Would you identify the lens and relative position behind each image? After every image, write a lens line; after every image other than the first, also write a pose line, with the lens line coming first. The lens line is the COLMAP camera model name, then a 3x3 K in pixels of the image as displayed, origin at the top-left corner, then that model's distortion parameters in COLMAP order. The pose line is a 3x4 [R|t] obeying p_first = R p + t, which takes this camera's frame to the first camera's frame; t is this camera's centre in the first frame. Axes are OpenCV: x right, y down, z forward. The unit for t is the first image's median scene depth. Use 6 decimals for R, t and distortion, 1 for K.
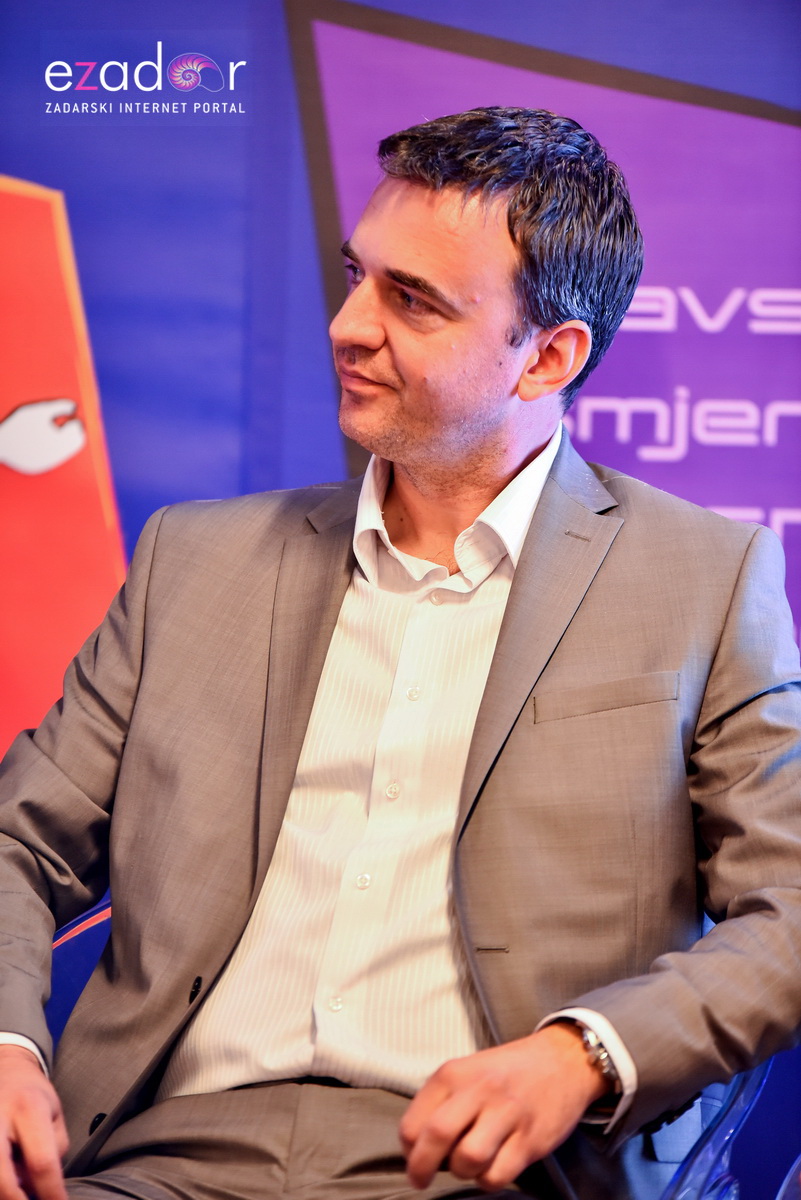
lens RADIAL K [[6815.8, 0, 400.8], [0, 6815.8, 598.4], [0, 0, 1]] dist [1.811992, 0.000000]
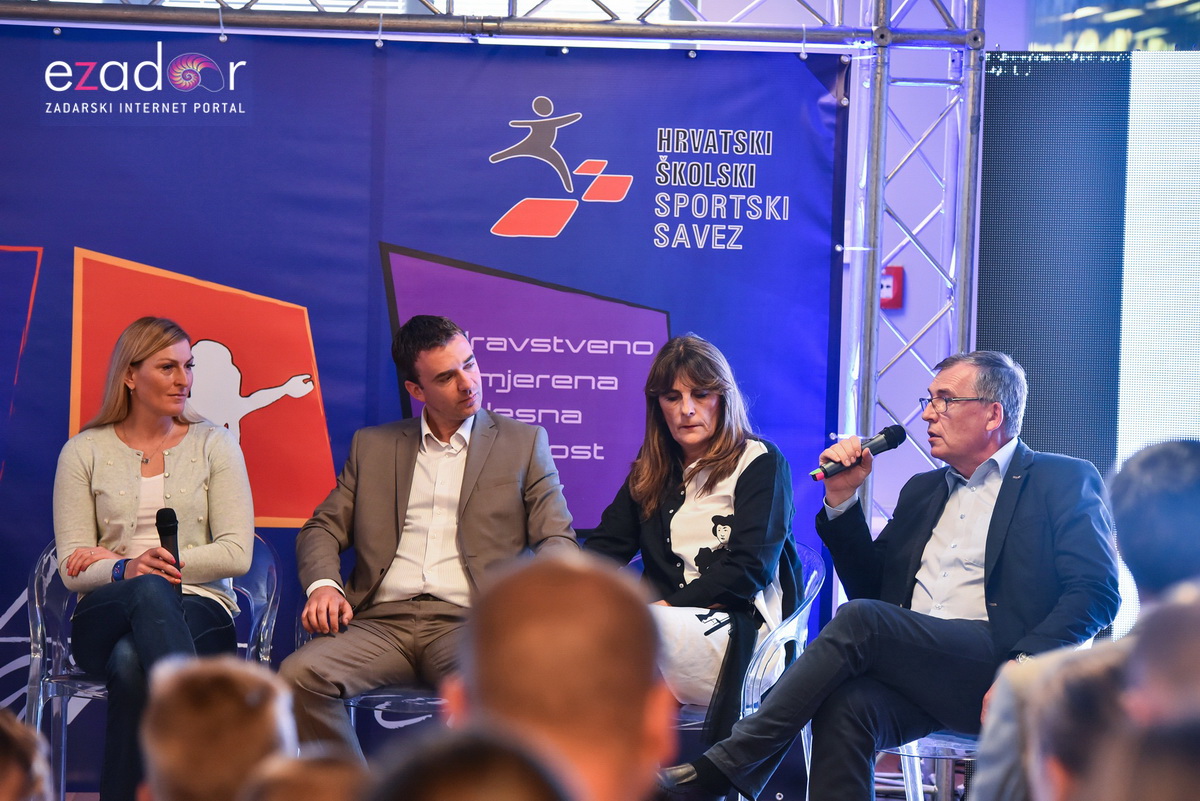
lens RADIAL K [[4334.6, 0, 600.6], [0, 4334.6, 400.4], [0, 0, 1]] dist [0.232154, 0.000000]
pose [[0.996087, -0.011131, 0.087679, -0.089722], [0.008434, 0.999481, 0.031077, -0.077503], [-0.087980, -0.030216, 0.995664, -0.952438]]
